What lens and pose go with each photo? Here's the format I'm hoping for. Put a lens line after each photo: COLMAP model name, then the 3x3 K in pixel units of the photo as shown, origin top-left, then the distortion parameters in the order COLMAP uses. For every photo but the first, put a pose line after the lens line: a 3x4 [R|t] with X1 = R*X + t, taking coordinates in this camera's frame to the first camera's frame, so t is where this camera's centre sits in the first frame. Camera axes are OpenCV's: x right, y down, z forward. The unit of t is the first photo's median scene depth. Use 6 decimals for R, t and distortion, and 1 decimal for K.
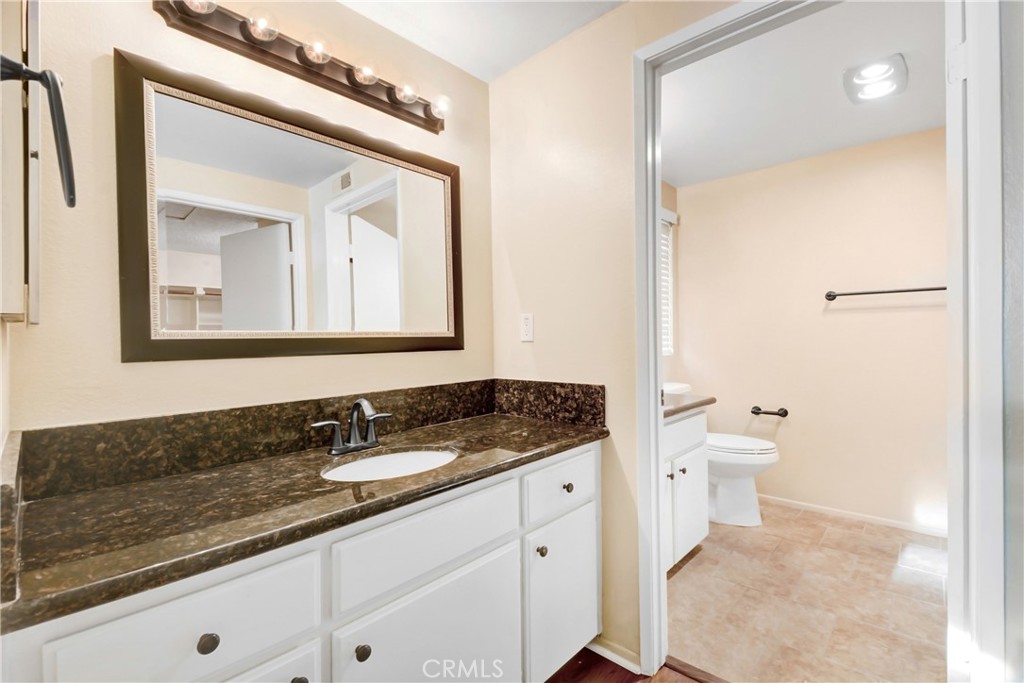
lens RADIAL K [[453.0, 0, 510.4], [0, 453.0, 339.7], [0, 0, 1]] dist [-0.000418, -0.000256]
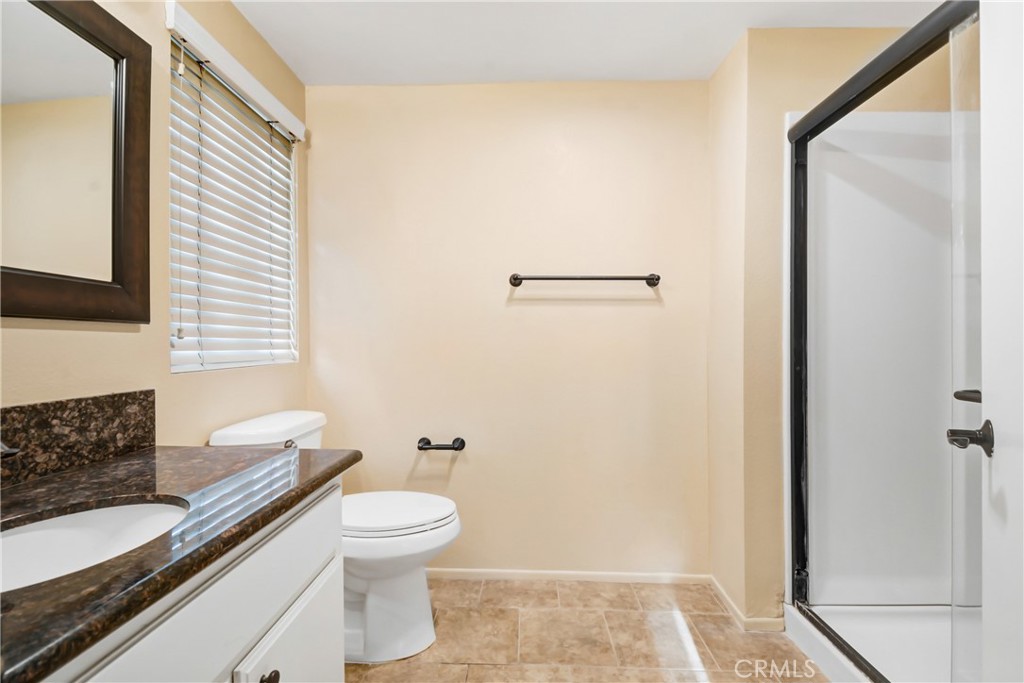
lens RADIAL K [[453.0, 0, 513.0], [0, 453.0, 341.1], [0, 0, 1]] dist [-0.000418, -0.000256]
pose [[0.750931, 0.008615, 0.660325, 0.217173], [-0.001101, 0.999930, -0.011794, 0.011739], [-0.660380, 0.008130, 0.750888, 0.449734]]
